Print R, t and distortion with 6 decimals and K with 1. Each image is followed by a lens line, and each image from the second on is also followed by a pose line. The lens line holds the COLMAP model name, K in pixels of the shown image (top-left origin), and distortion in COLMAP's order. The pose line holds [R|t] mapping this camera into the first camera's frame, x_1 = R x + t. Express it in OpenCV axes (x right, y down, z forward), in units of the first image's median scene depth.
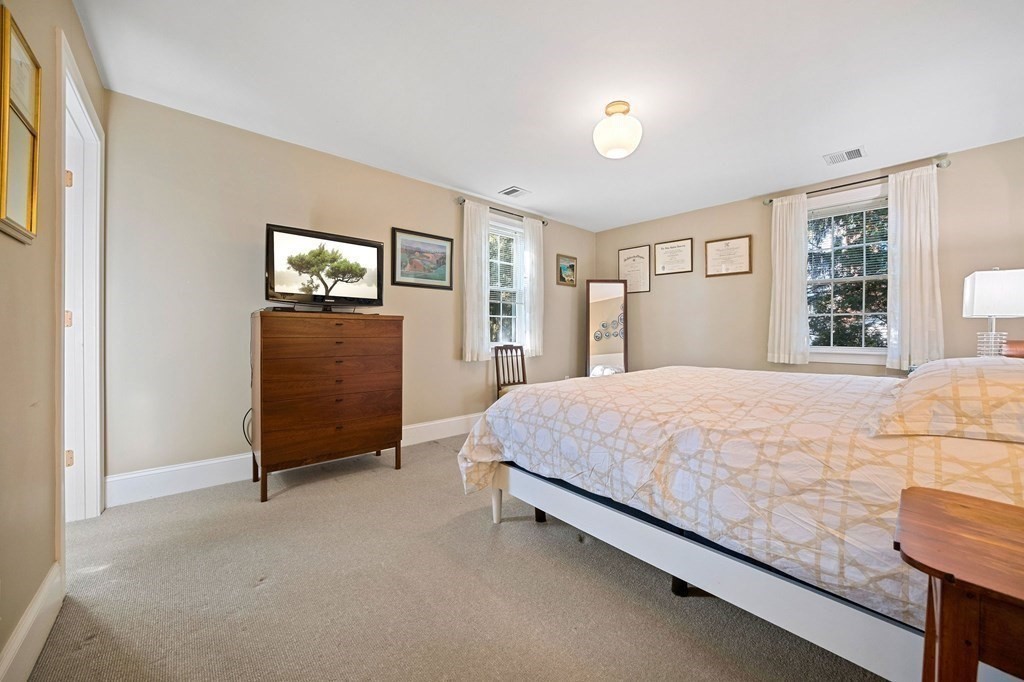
lens RADIAL K [[379.5, 0, 512.0], [0, 379.5, 341.0], [0, 0, 1]] dist [-0.048143, 0.006555]
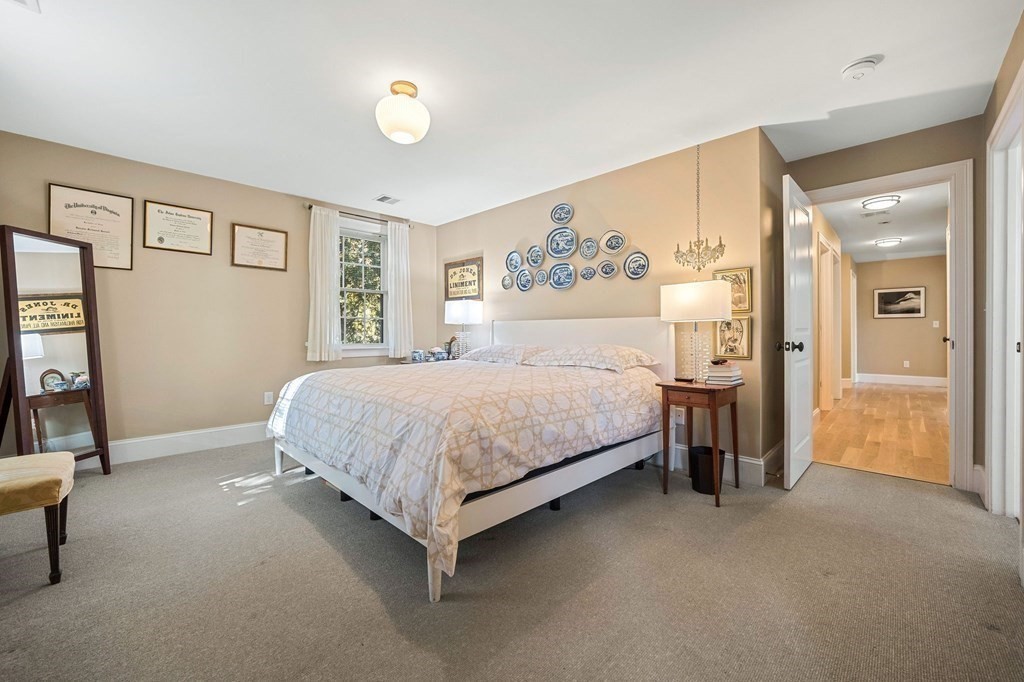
lens RADIAL K [[396.2, 0, 512.0], [0, 396.2, 341.0], [0, 0, 1]] dist [-0.001758, -0.000146]
pose [[-0.060377, -0.023985, 0.997887, -0.454917], [0.025230, 0.999355, 0.025547, -0.014717], [-0.997857, 0.026719, -0.059732, 0.514588]]
